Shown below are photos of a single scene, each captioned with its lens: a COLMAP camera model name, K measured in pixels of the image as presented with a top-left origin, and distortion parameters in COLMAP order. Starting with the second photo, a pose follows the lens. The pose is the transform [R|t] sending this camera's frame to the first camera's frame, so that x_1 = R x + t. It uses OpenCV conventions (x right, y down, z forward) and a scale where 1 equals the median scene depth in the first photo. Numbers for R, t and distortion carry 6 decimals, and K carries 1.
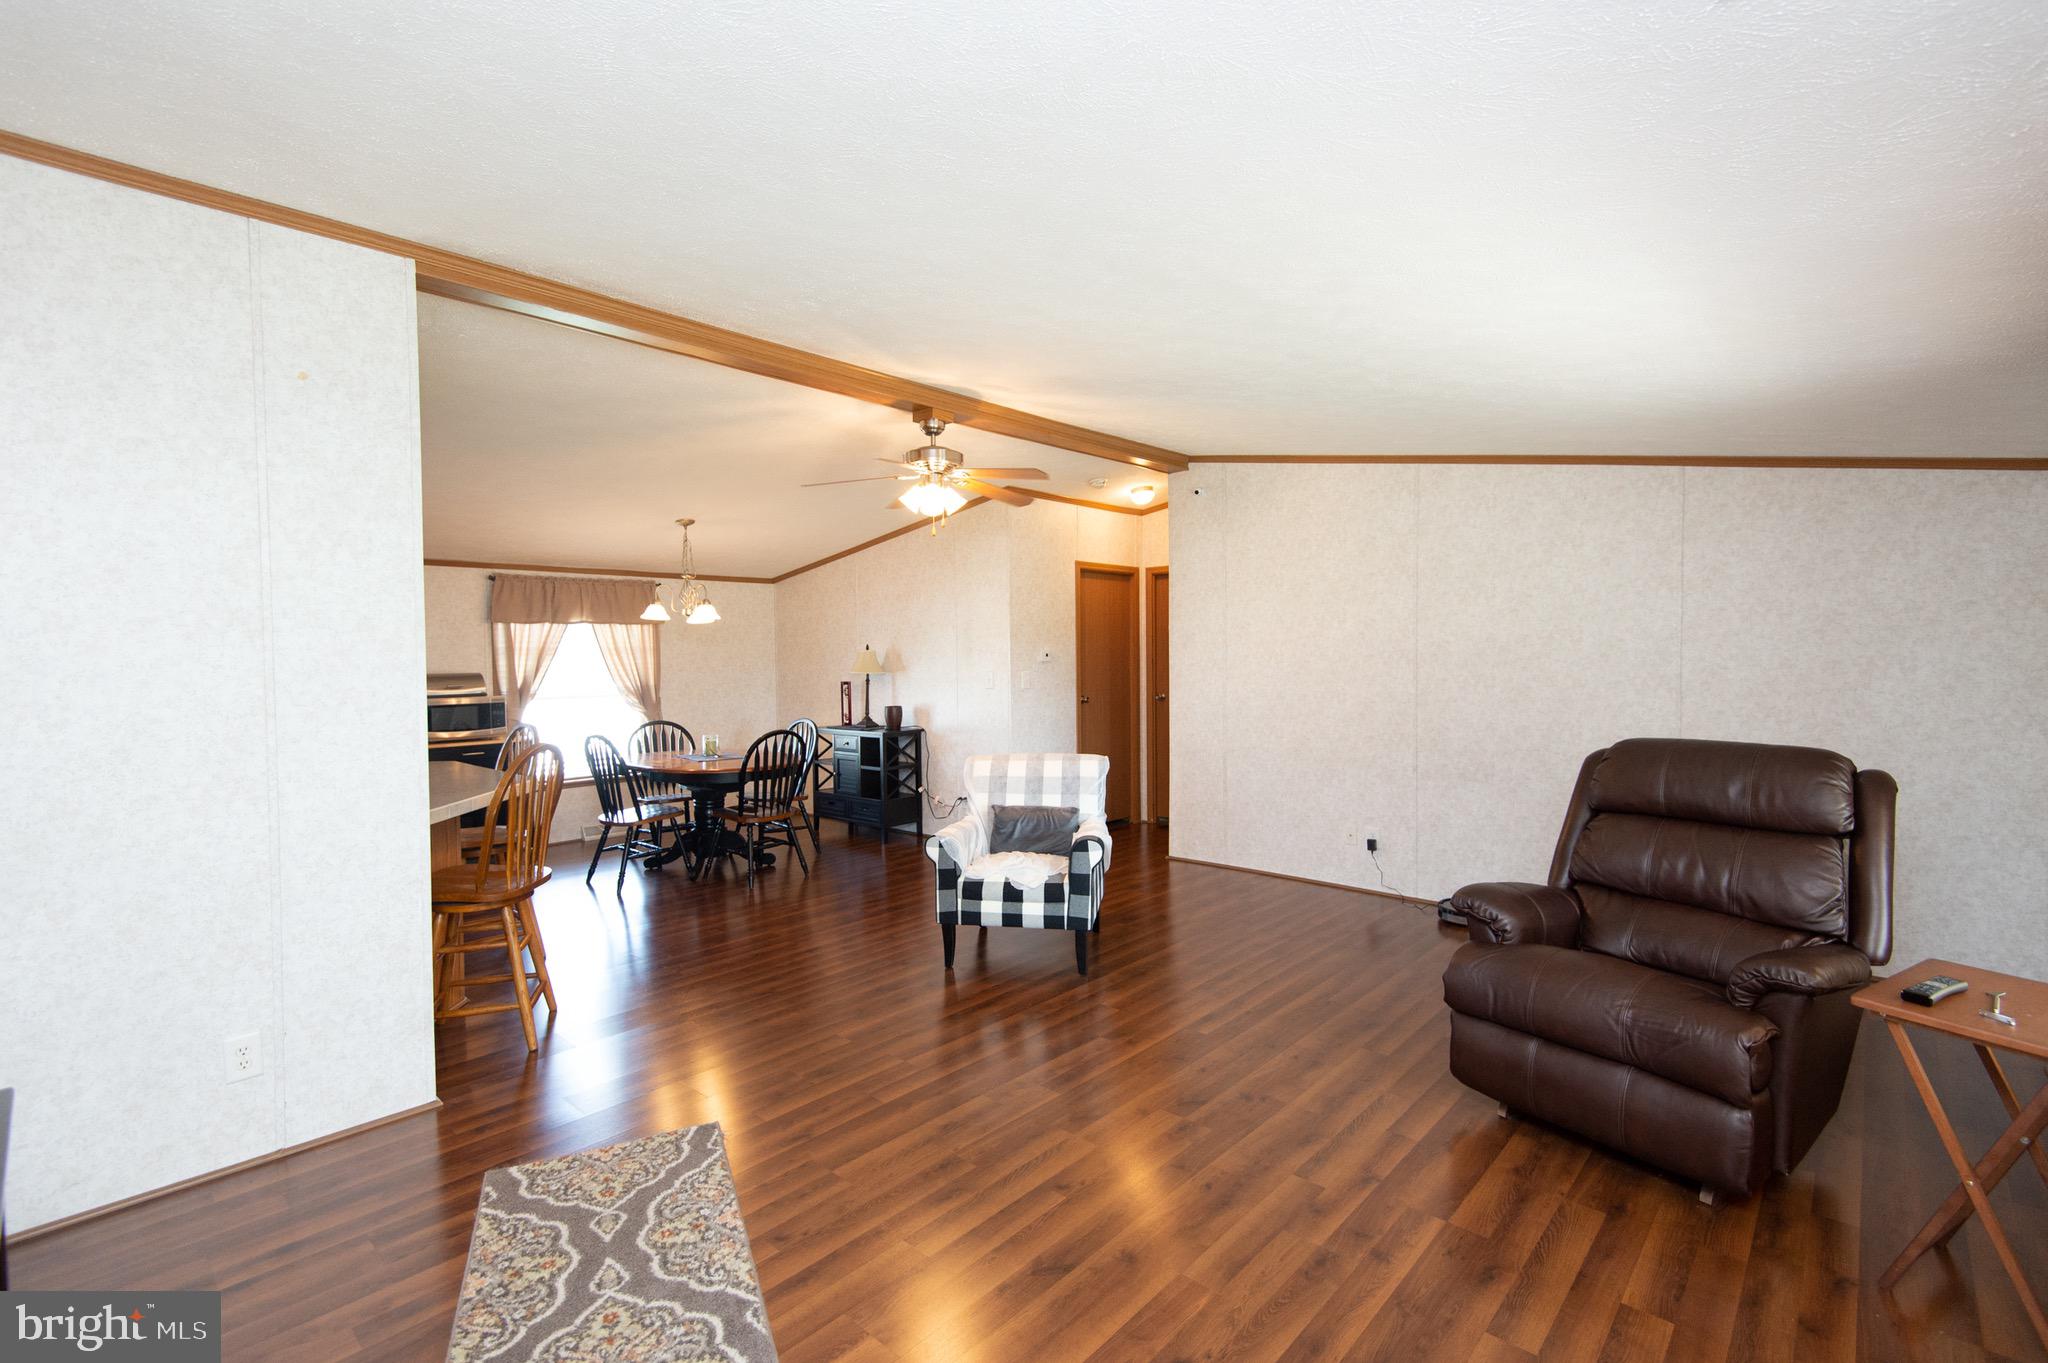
lens RADIAL K [[929.6, 0, 1031.0], [0, 929.6, 677.5], [0, 0, 1]] dist [0.026443, -0.015963]
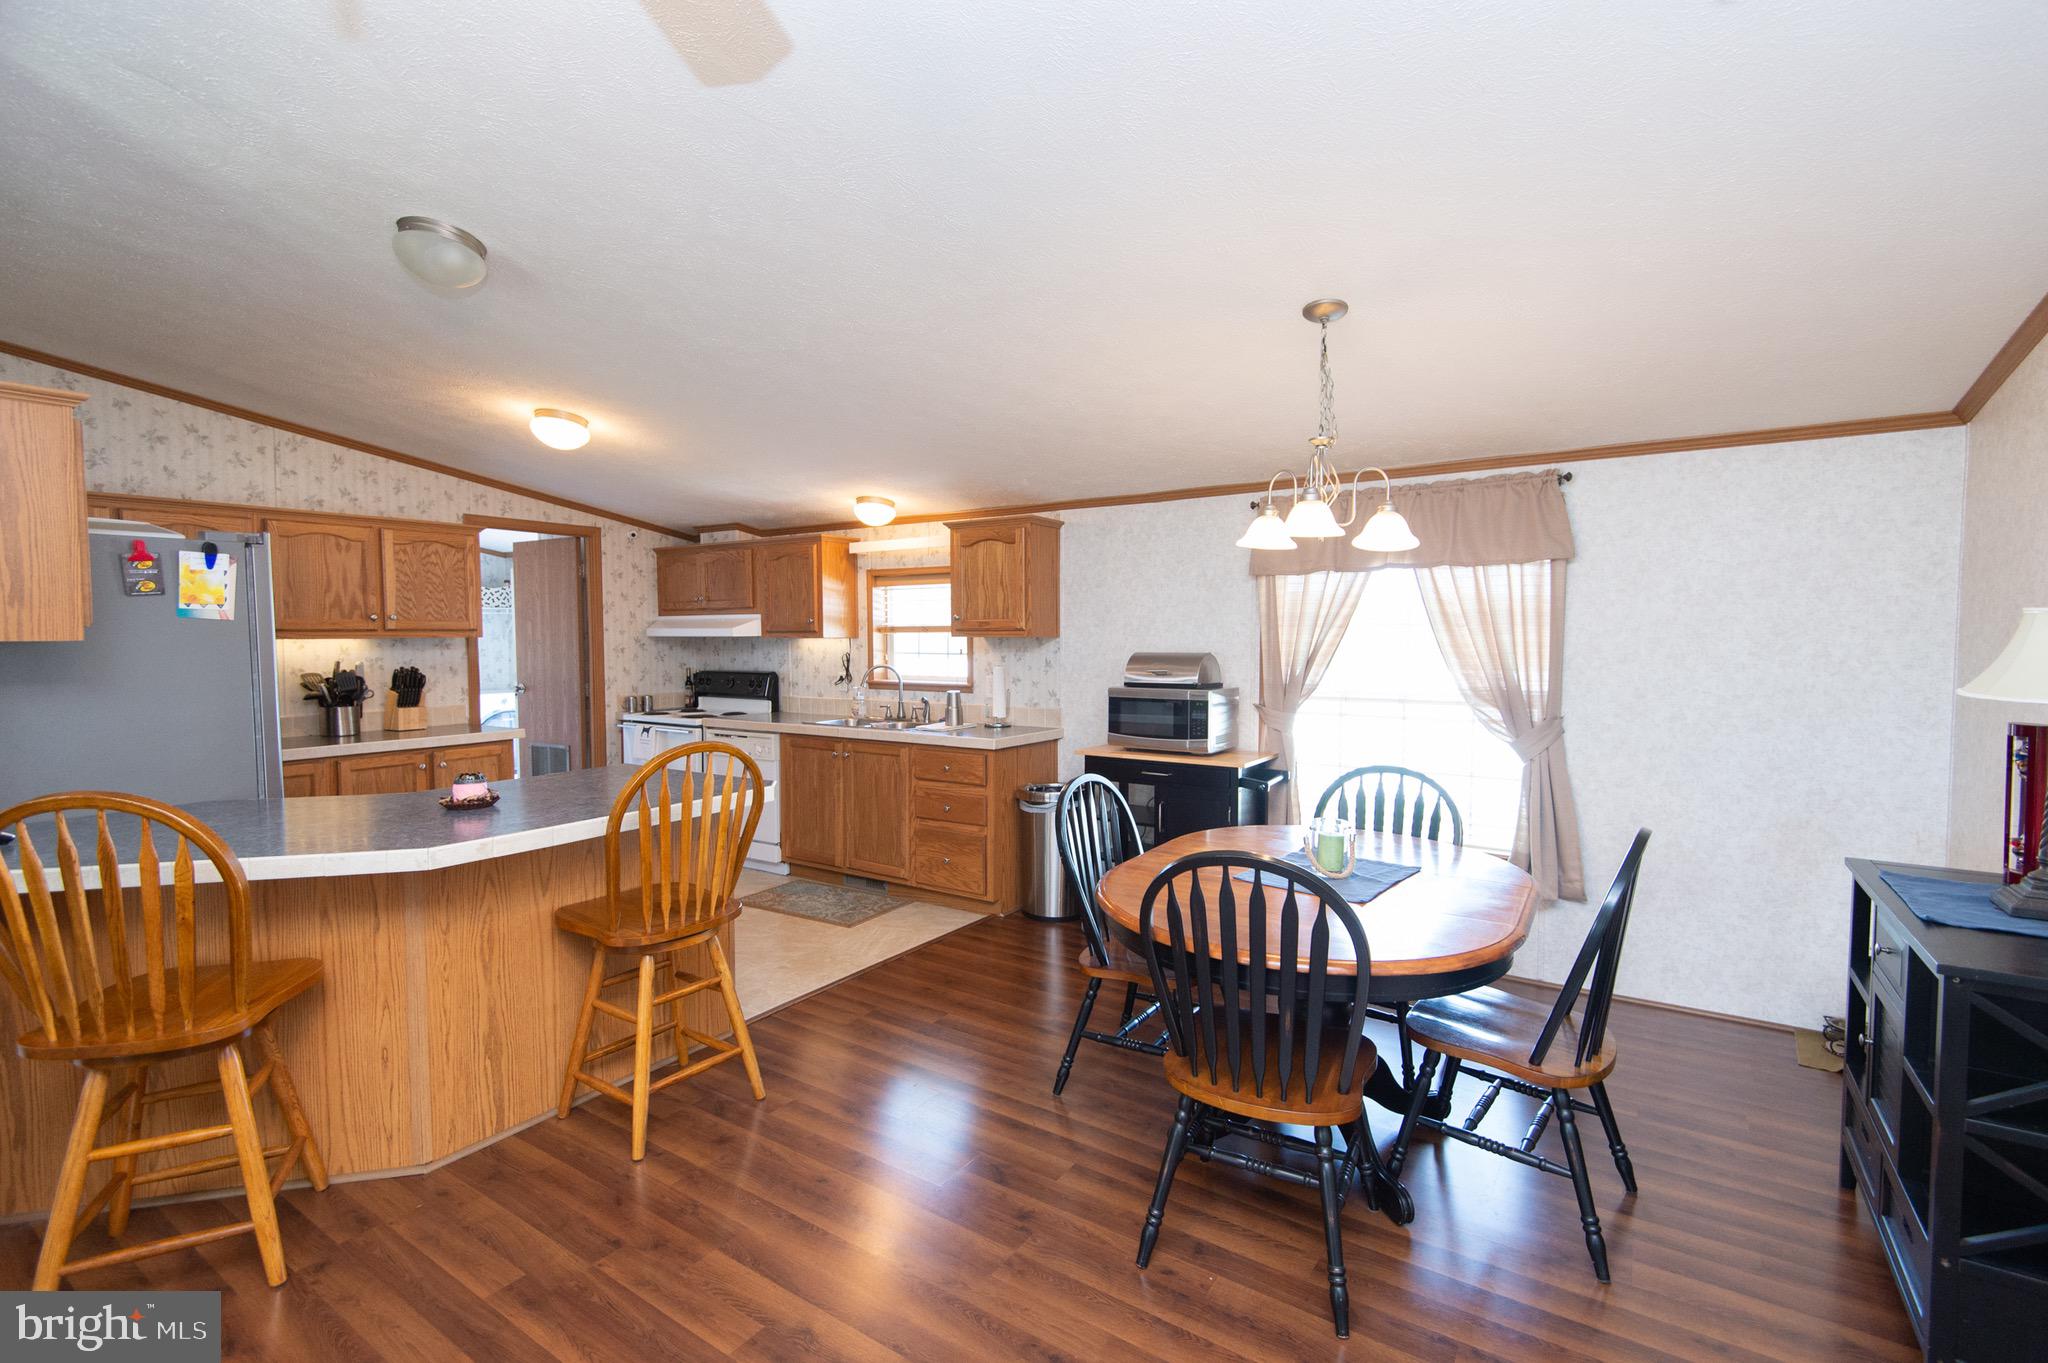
lens RADIAL K [[929.6, 0, 1028.2], [0, 929.6, 675.7], [0, 0, 1]] dist [0.026443, -0.015963]
pose [[0.137254, 0.053730, -0.989078, 0.035490], [-0.026974, 0.998360, 0.050491, -0.017250], [0.990169, 0.019750, 0.138478, 0.714790]]
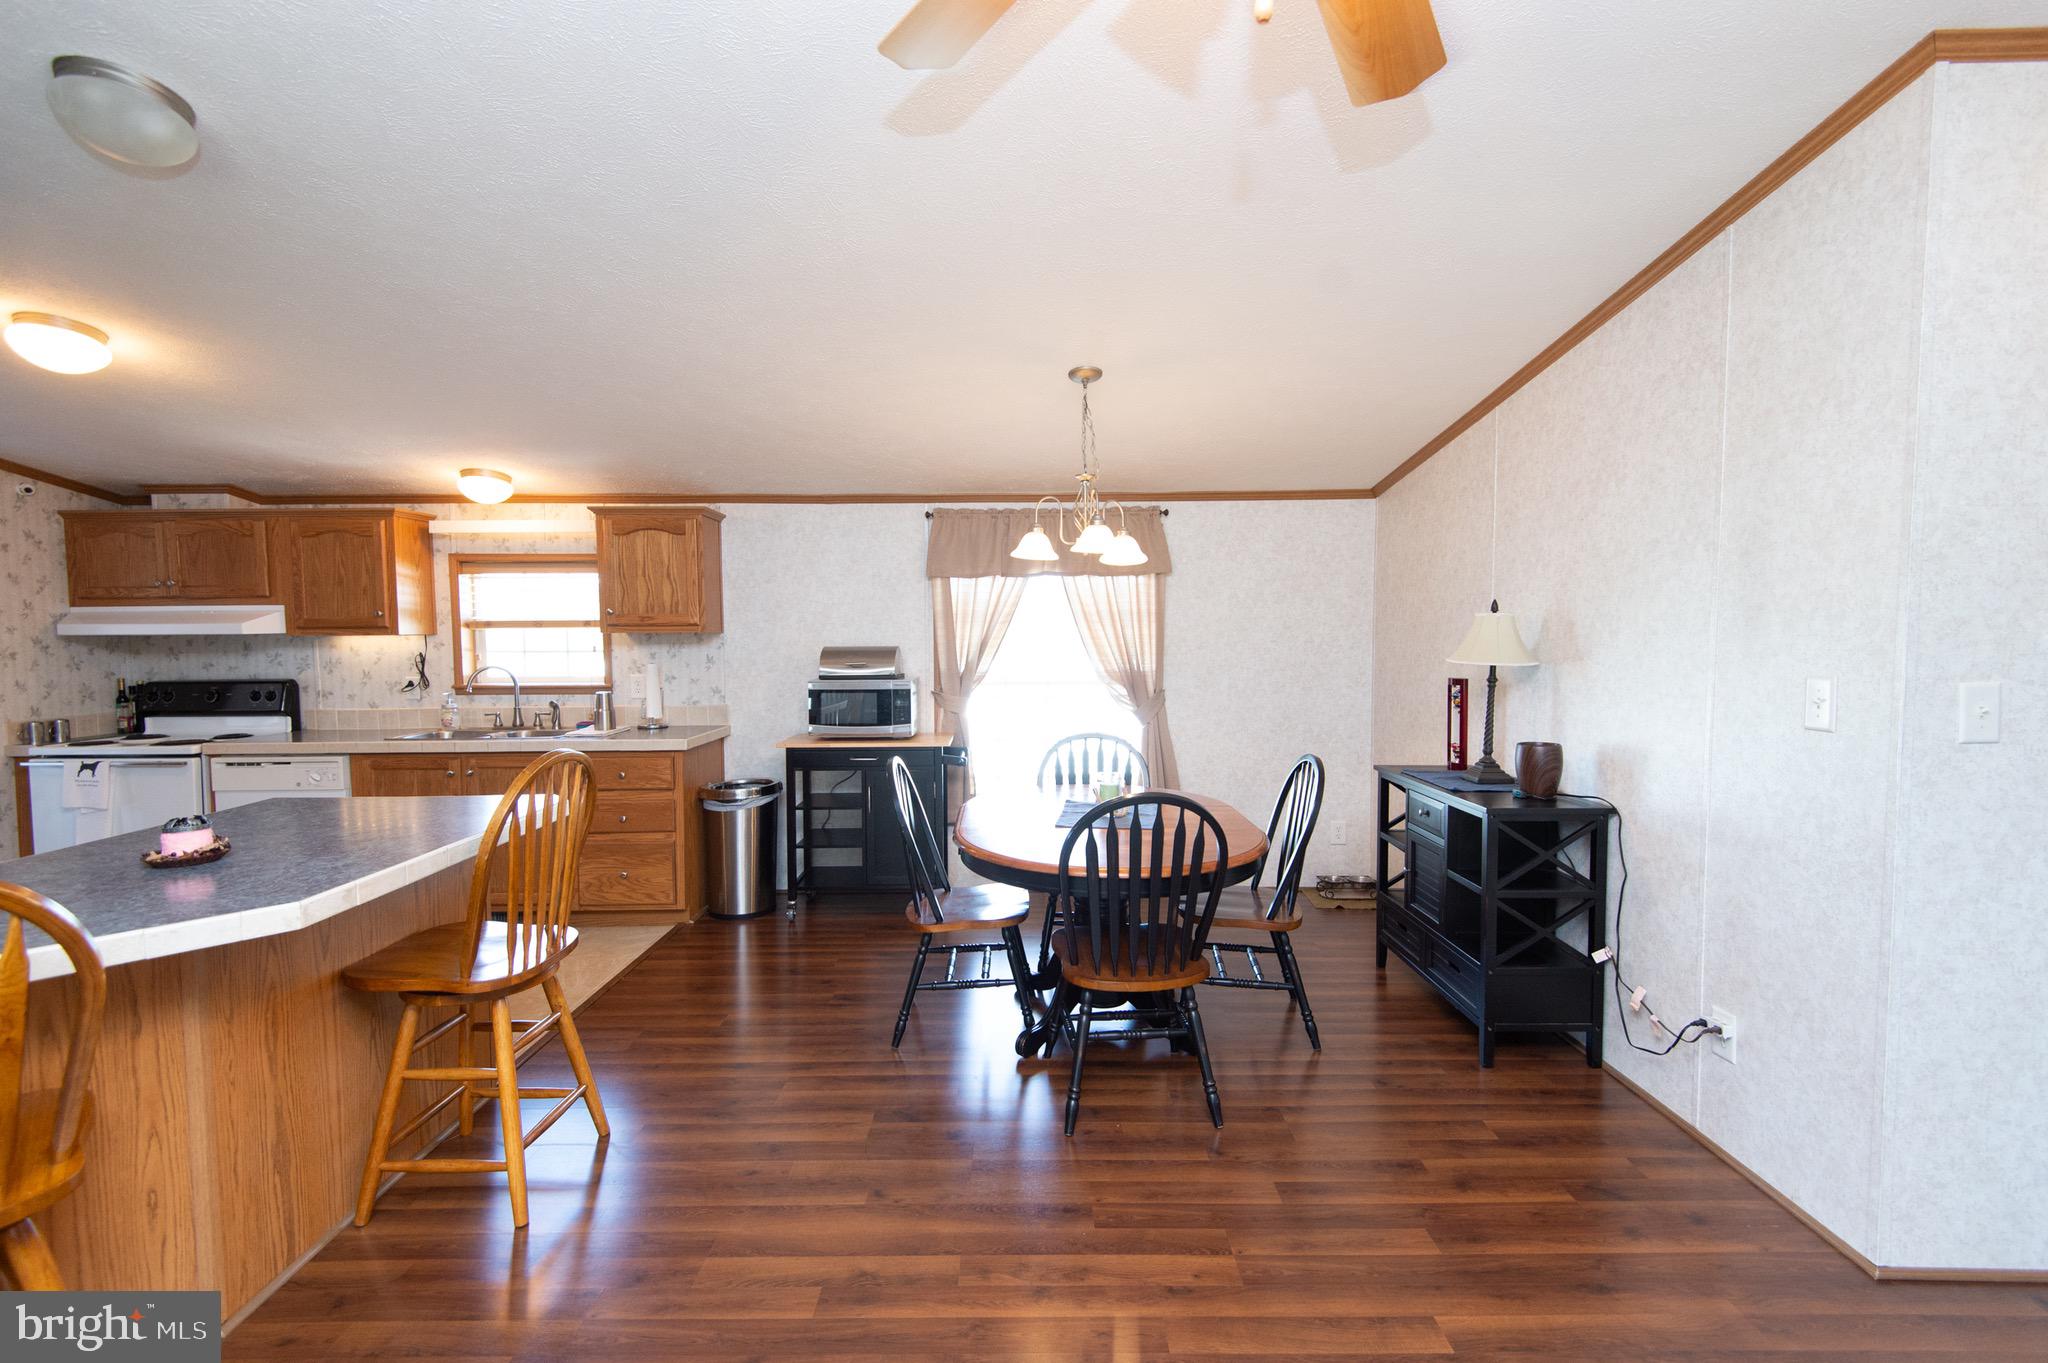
lens RADIAL K [[929.6, 0, 1030.8], [0, 929.6, 676.5], [0, 0, 1]] dist [0.026443, -0.015963]
pose [[0.669710, 0.044979, -0.741260, 0.012810], [-0.021867, 0.998926, 0.040857, -0.012450], [0.742301, -0.011154, 0.669974, 0.541858]]
